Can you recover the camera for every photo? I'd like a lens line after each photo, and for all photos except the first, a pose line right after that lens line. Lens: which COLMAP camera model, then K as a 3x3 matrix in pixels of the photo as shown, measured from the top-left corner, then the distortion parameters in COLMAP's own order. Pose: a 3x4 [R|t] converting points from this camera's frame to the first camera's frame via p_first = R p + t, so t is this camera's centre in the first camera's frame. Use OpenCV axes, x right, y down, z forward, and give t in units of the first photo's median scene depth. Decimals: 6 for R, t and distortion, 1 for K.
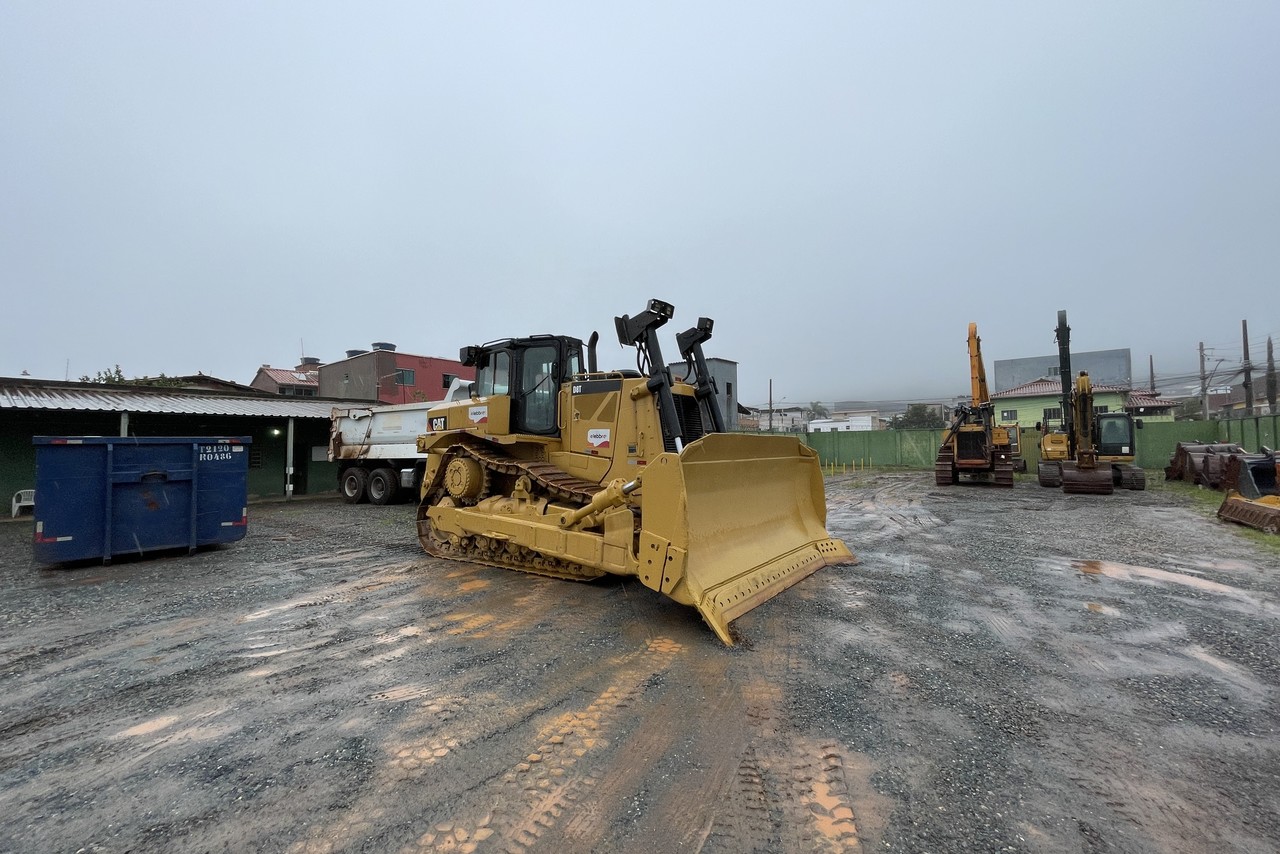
lens RADIAL K [[512.3, 0, 640.0], [0, 512.3, 427.0], [0, 0, 1]] dist [-0.000286, 0.000046]
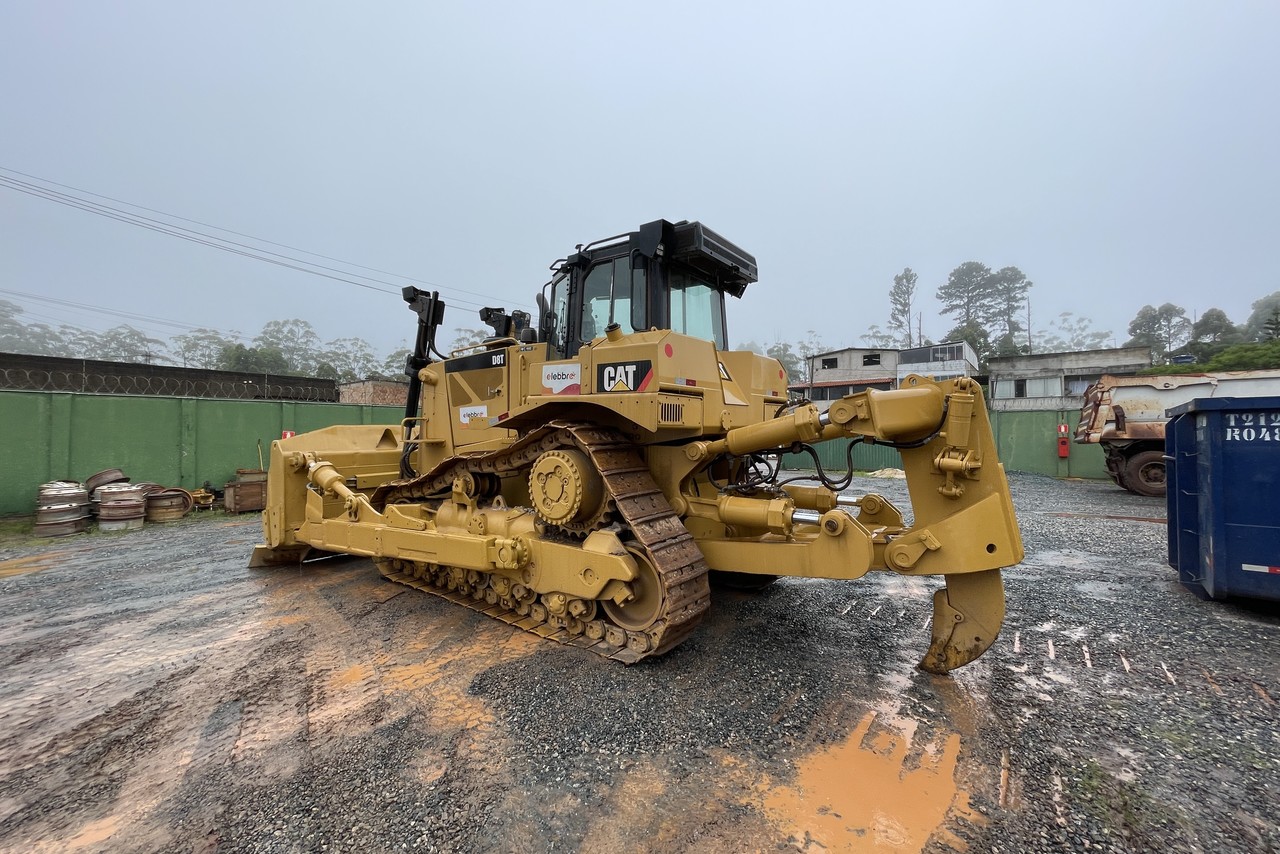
lens RADIAL K [[512.3, 0, 640.0], [0, 512.3, 427.0], [0, 0, 1]] dist [-0.000286, 0.000046]
pose [[-0.999766, 0.021198, -0.004213, -0.513467], [0.021383, 0.998508, -0.050241, 0.082359], [0.003142, -0.050319, -0.998728, 1.863373]]
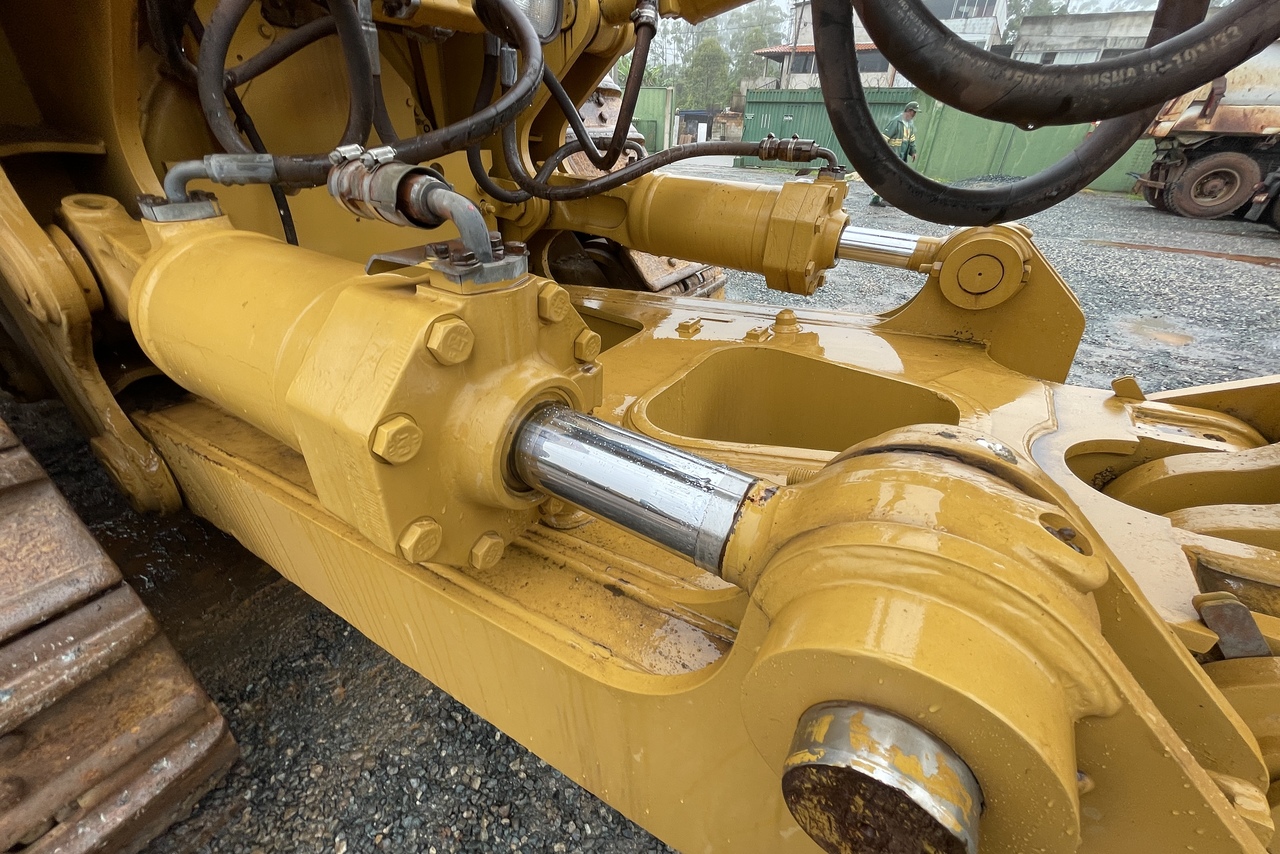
lens RADIAL K [[512.3, 0, 640.0], [0, 512.3, 427.0], [0, 0, 1]] dist [-0.000286, 0.000046]
pose [[-0.995733, 0.034477, -0.085595, -0.529442], [-0.011093, 0.876128, 0.481952, 0.085835], [0.091608, 0.480845, -0.872007, 1.817923]]
